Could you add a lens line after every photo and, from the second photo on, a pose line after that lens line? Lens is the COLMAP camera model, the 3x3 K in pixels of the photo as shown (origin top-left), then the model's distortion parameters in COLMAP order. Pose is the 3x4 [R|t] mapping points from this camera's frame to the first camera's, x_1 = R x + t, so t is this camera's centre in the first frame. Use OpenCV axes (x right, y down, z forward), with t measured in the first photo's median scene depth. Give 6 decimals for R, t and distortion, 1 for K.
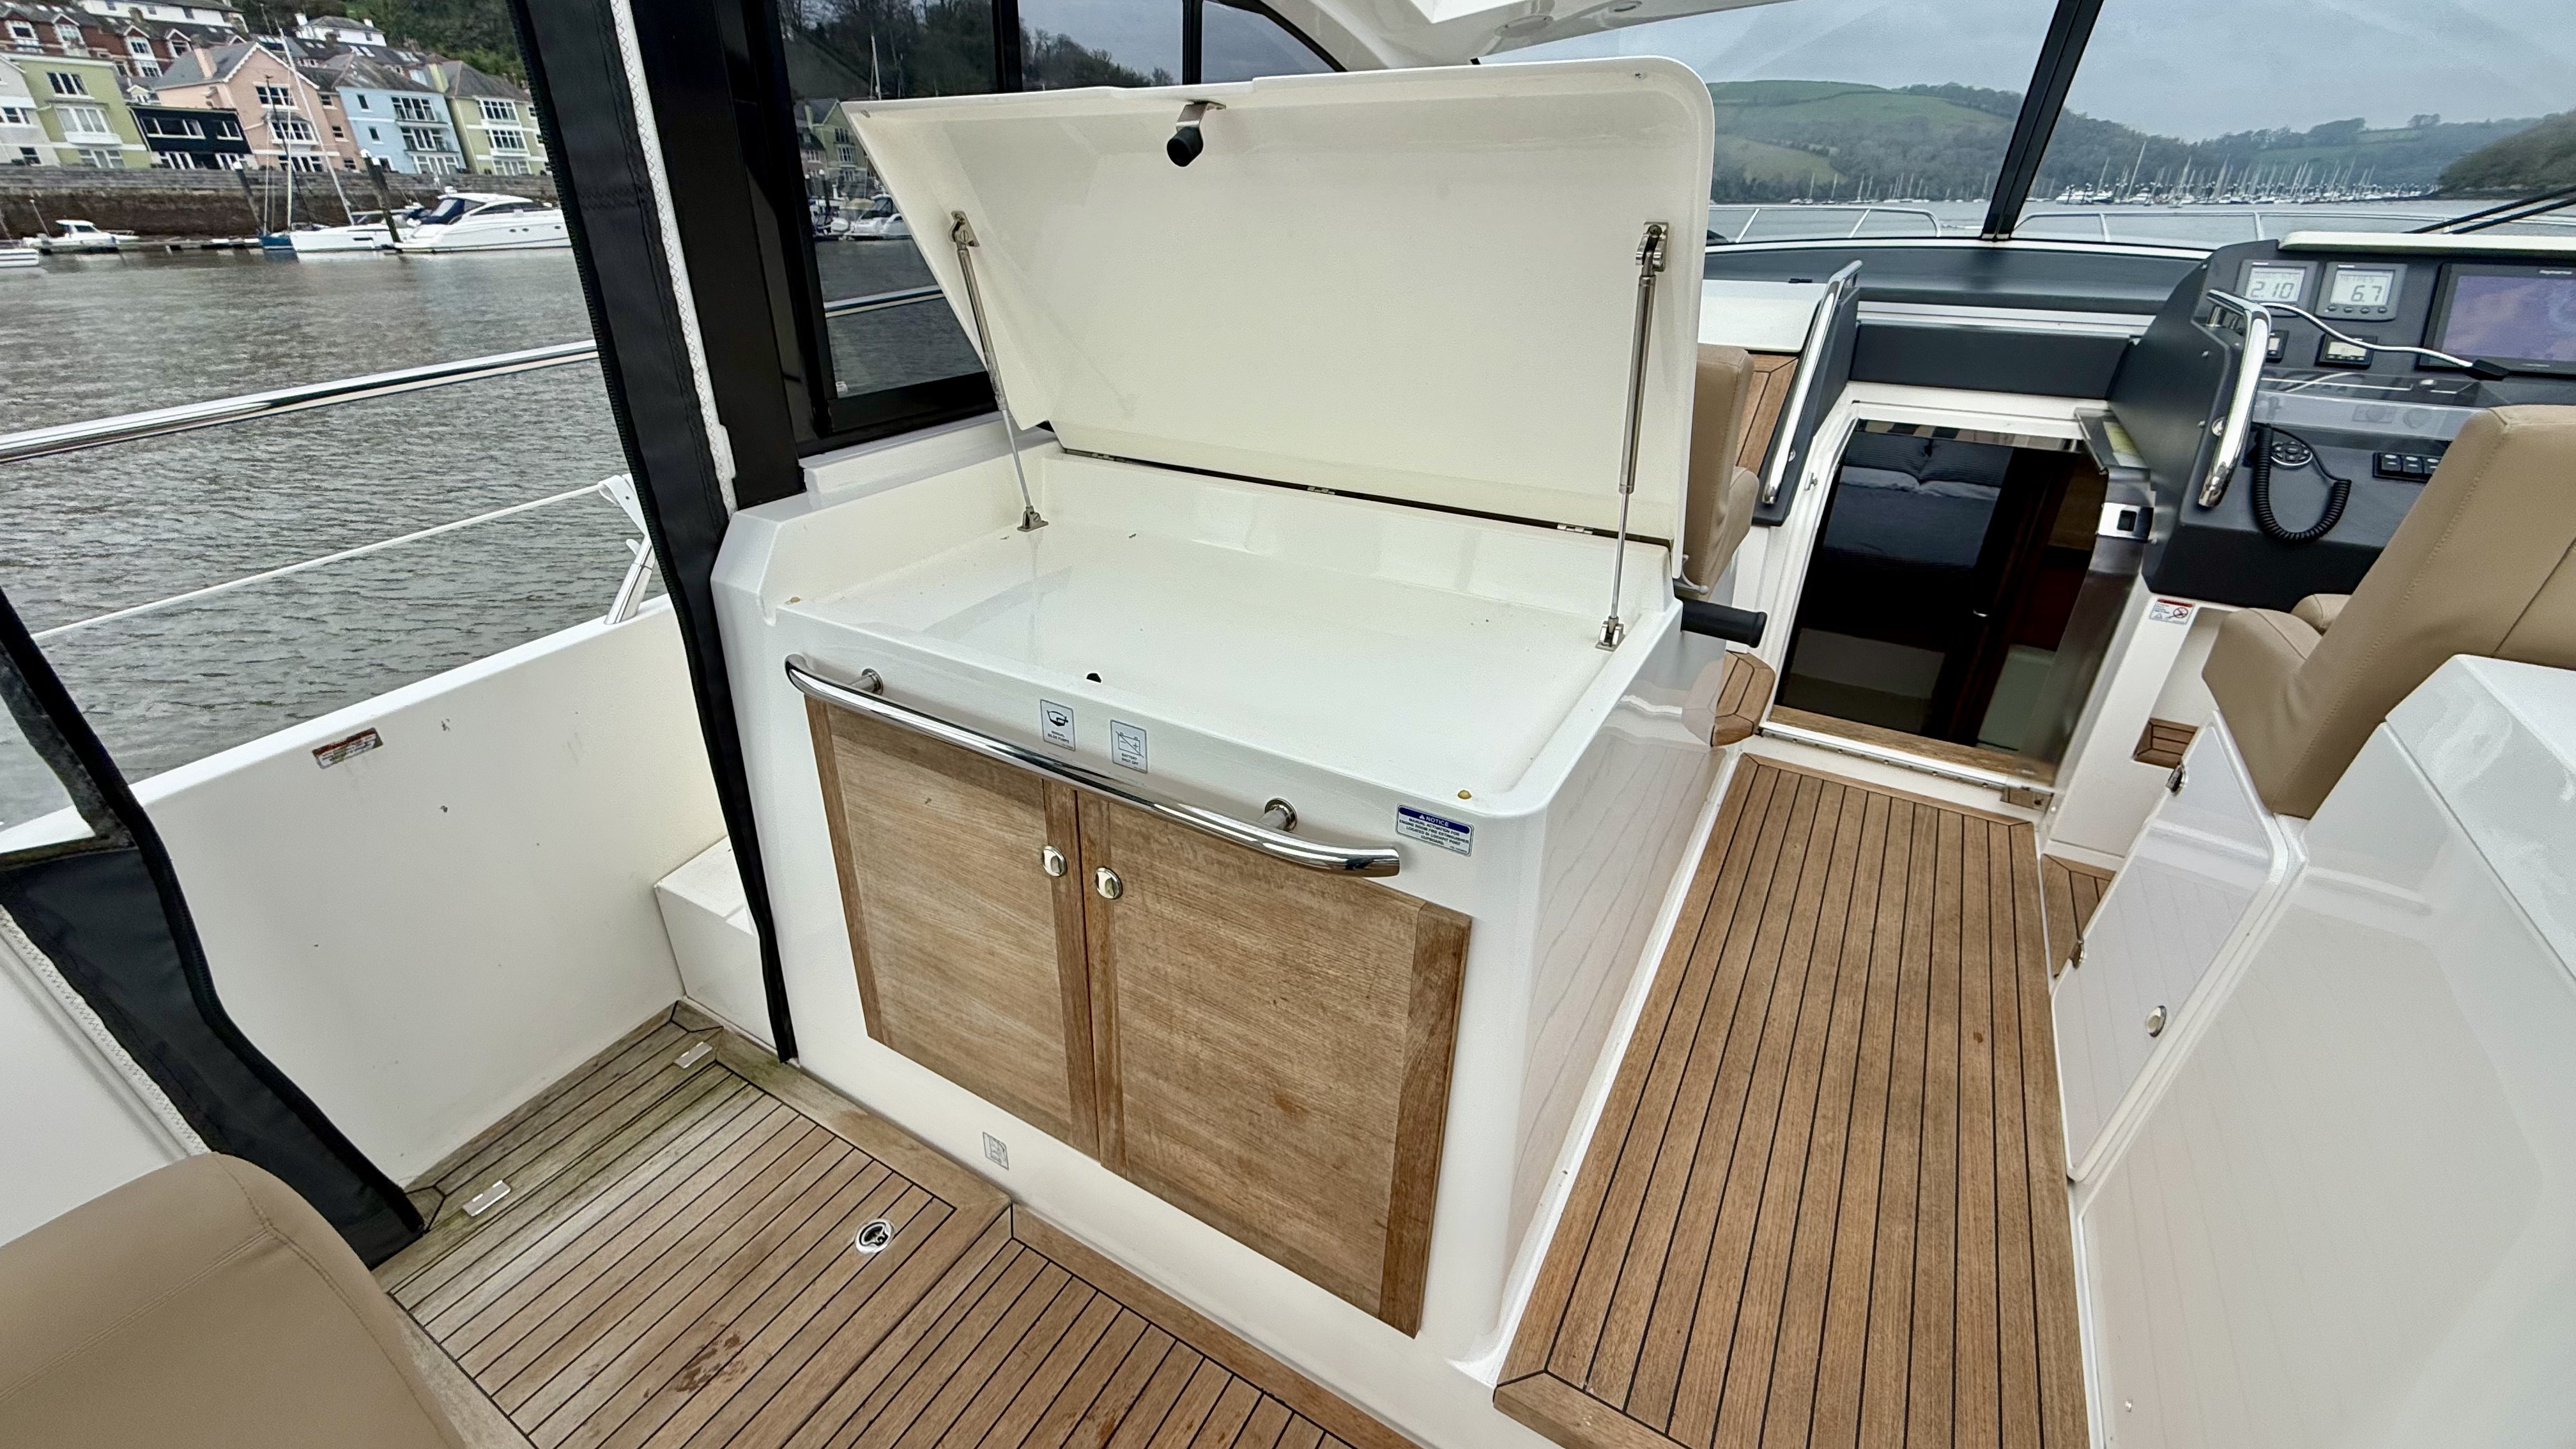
lens RADIAL K [[1040.0, 0, 1245.3], [0, 1040.0, 716.8], [0, 0, 1]] dist [-0.000040, 0.000082]
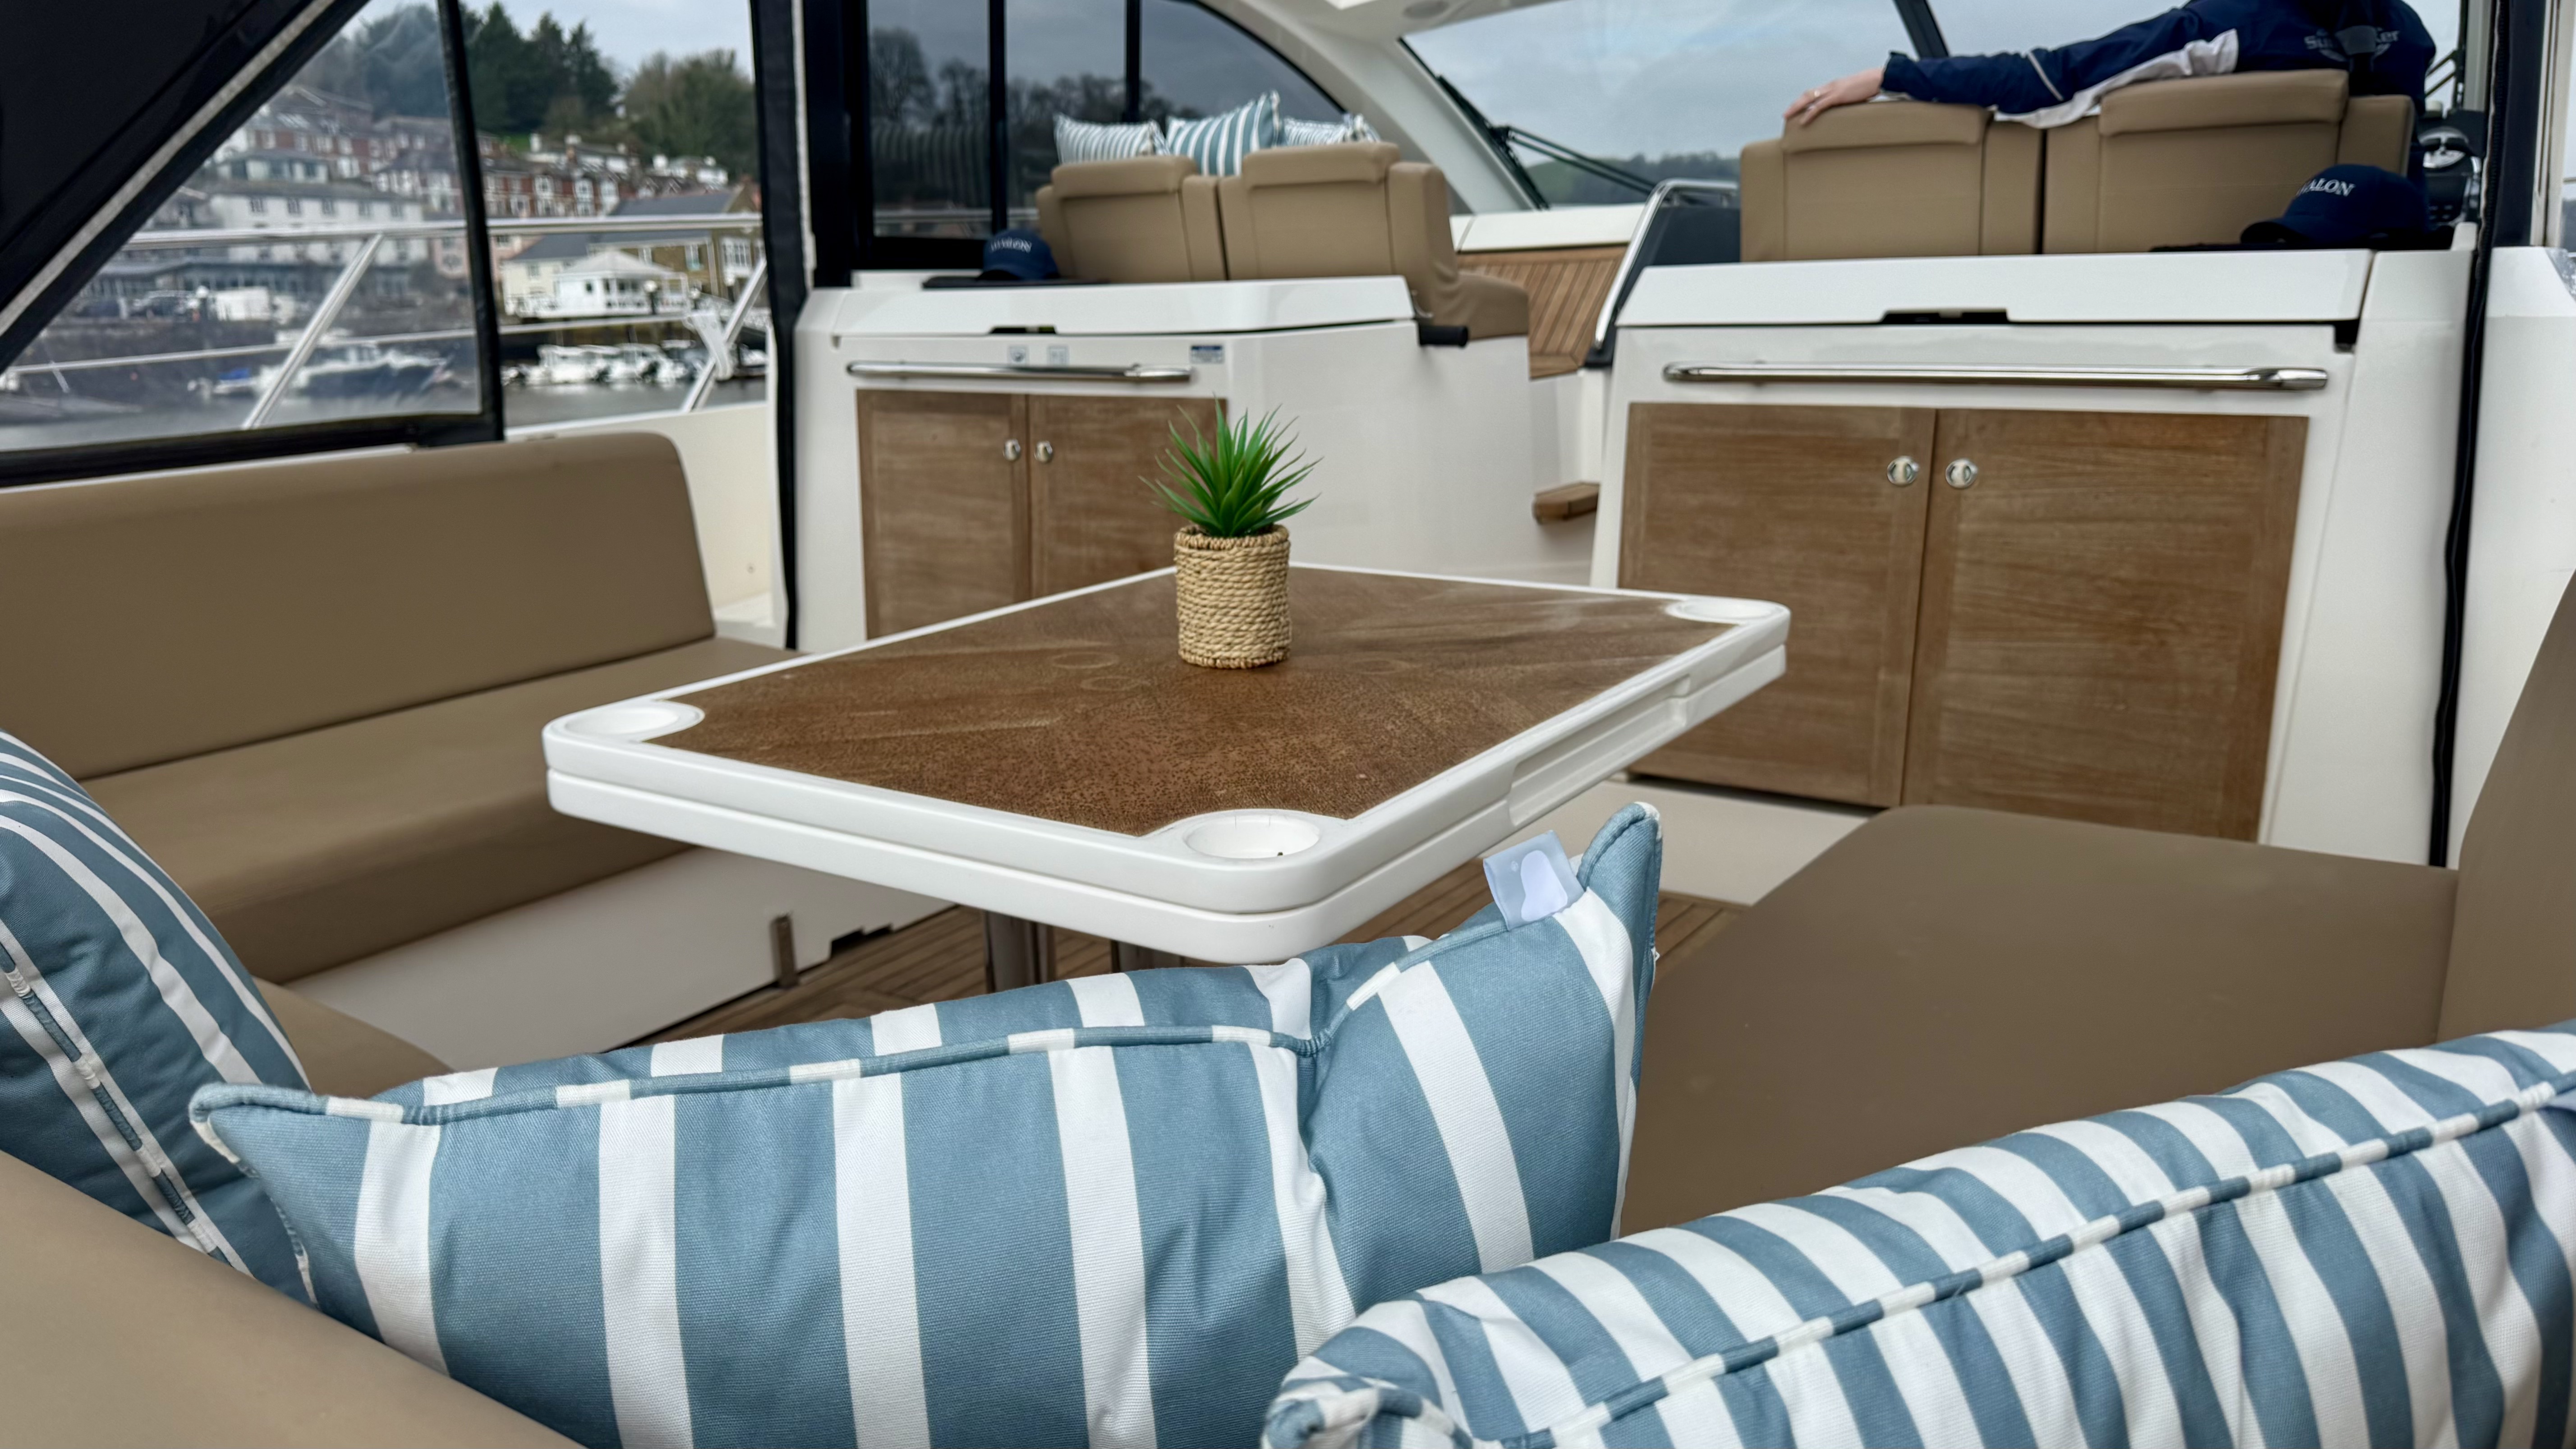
lens RADIAL K [[1790.3, 0, 1288.0], [0, 1790.3, 724.5], [0, 0, 1]] dist [0.002820, 0.000677]
pose [[0.999528, 0.000856, -0.030698, 0.276059], [-0.007933, 0.972885, -0.231153, 0.986962], [0.029668, 0.231287, 0.972433, -1.333860]]
